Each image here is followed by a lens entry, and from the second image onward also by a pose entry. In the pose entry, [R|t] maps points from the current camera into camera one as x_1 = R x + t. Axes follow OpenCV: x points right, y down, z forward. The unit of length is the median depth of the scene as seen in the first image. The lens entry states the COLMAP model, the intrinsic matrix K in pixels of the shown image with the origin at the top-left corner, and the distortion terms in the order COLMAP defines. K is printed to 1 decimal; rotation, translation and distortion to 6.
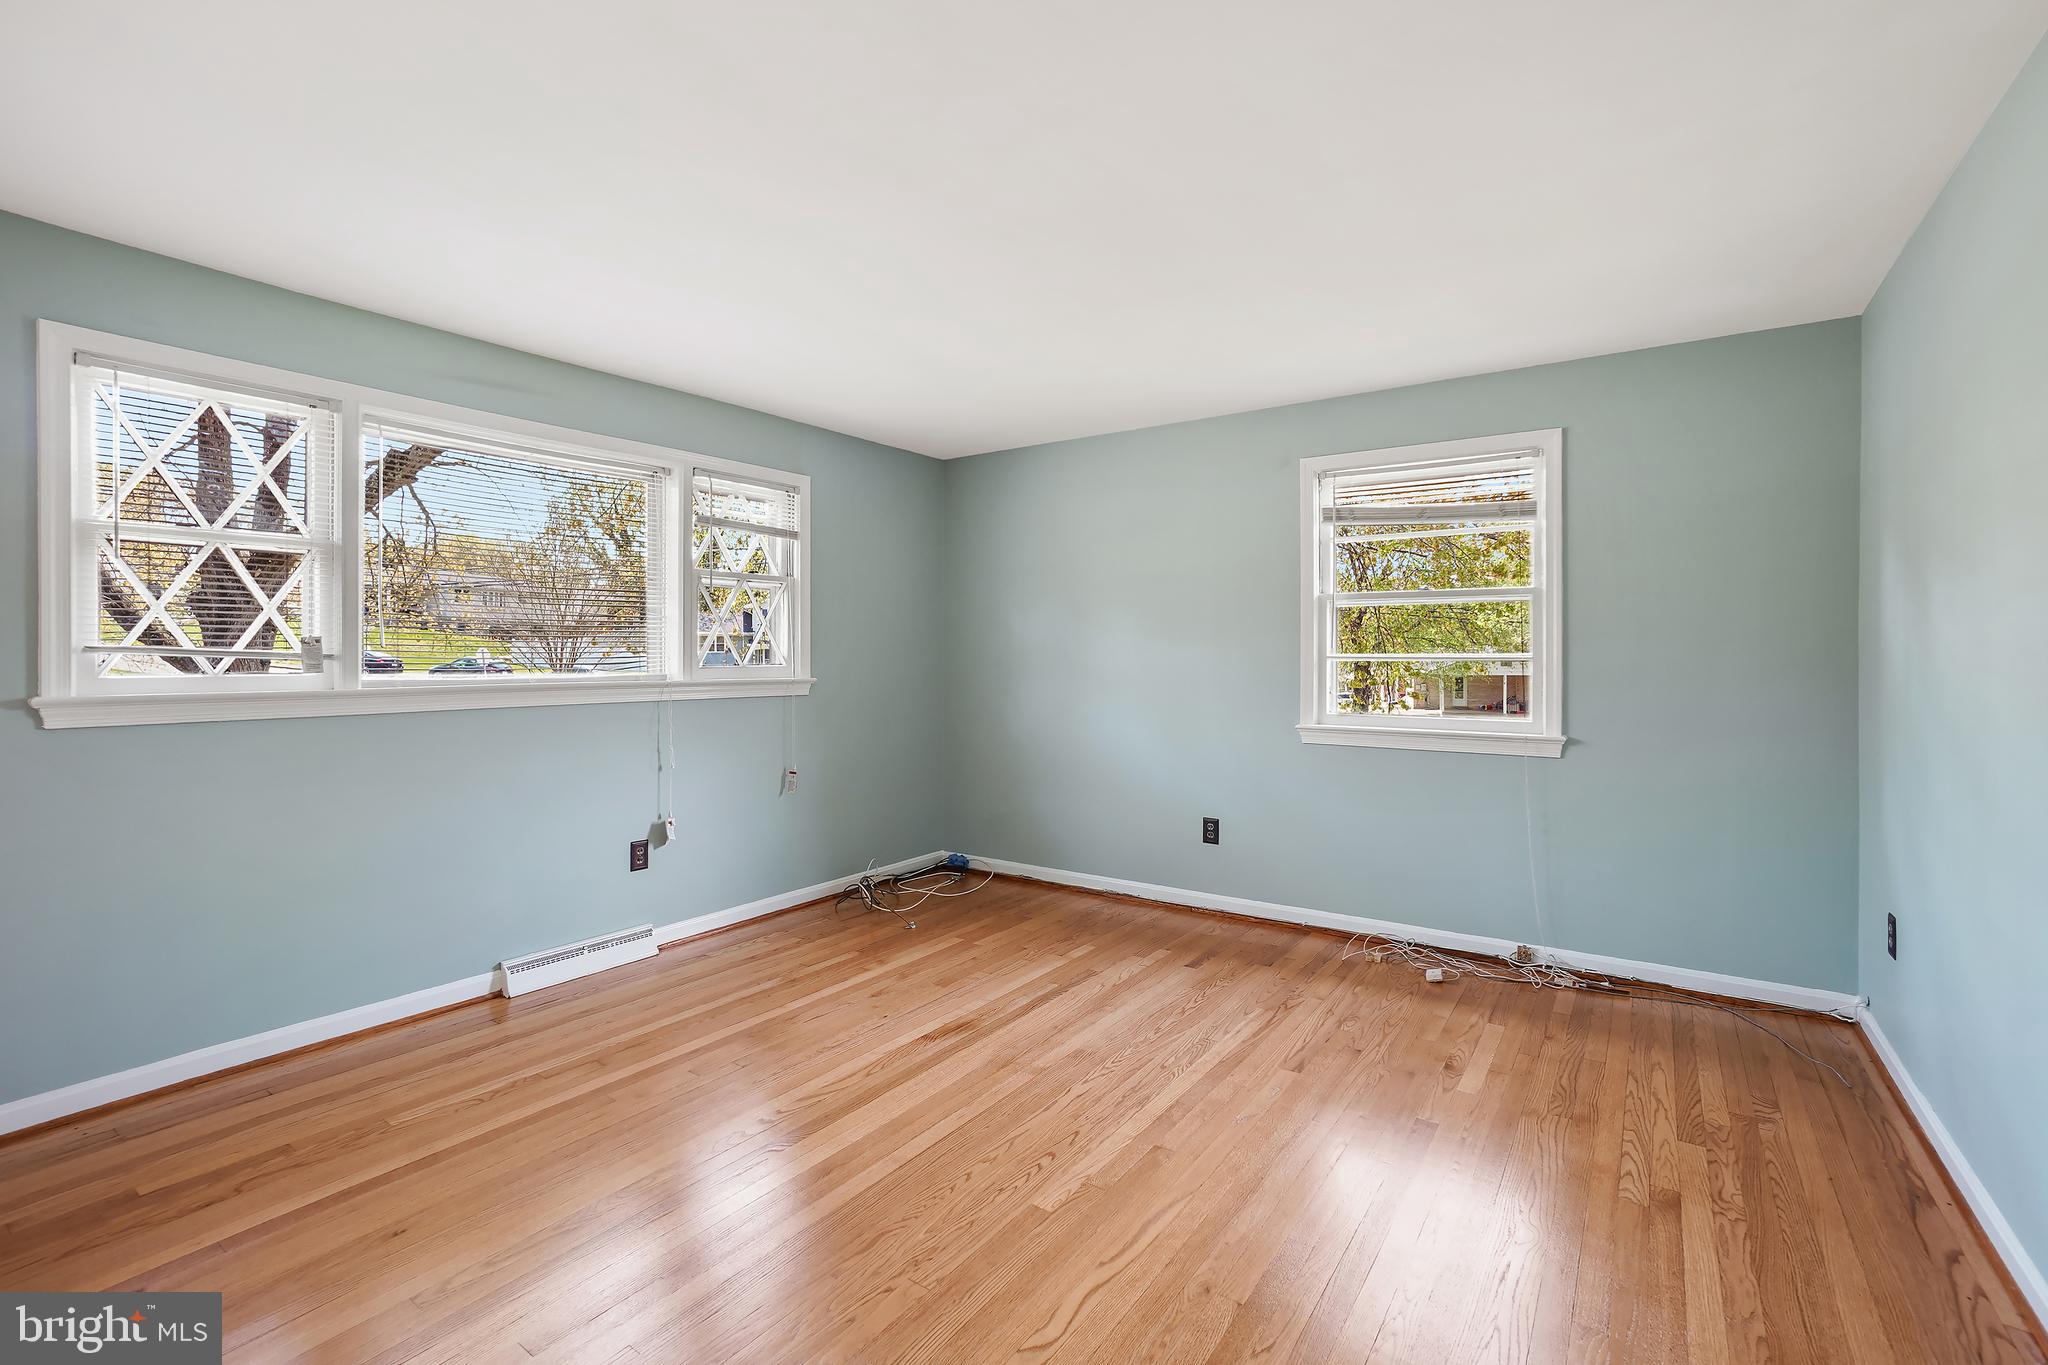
lens RADIAL K [[906.4, 0, 1024.0], [0, 906.4, 682.5], [0, 0, 1]] dist [-0.063589, 0.024032]
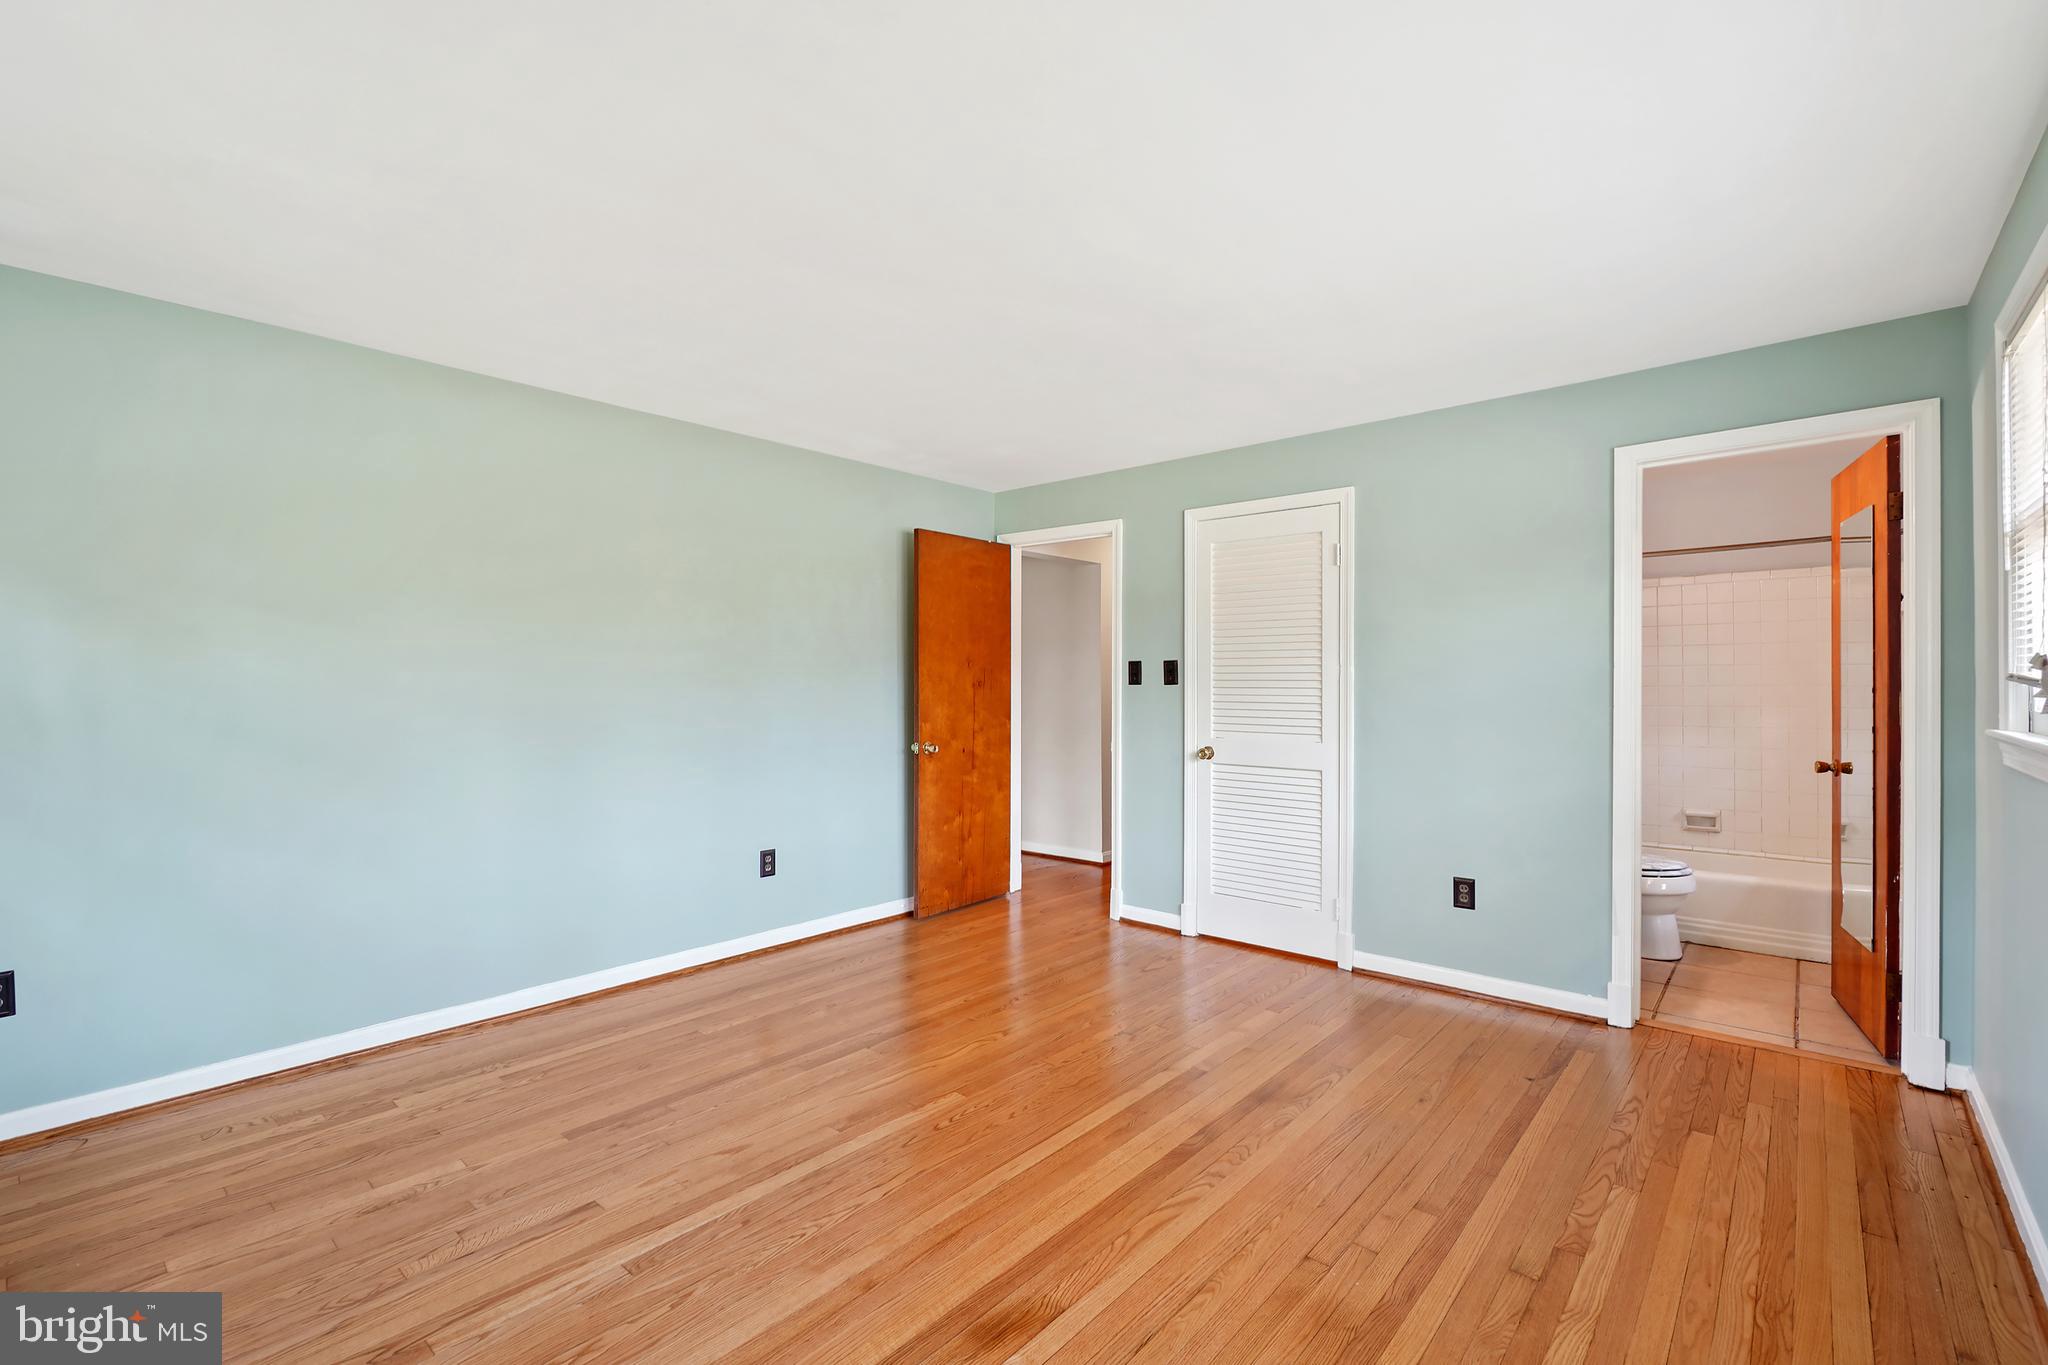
lens RADIAL K [[906.4, 0, 1024.0], [0, 906.4, 682.5], [0, 0, 1]] dist [-0.063589, 0.024032]
pose [[-0.994995, 0.000243, 0.099921, -0.172061], [0.002021, 0.999841, 0.017694, -0.050417], [-0.099901, 0.017807, -0.994838, 1.880750]]
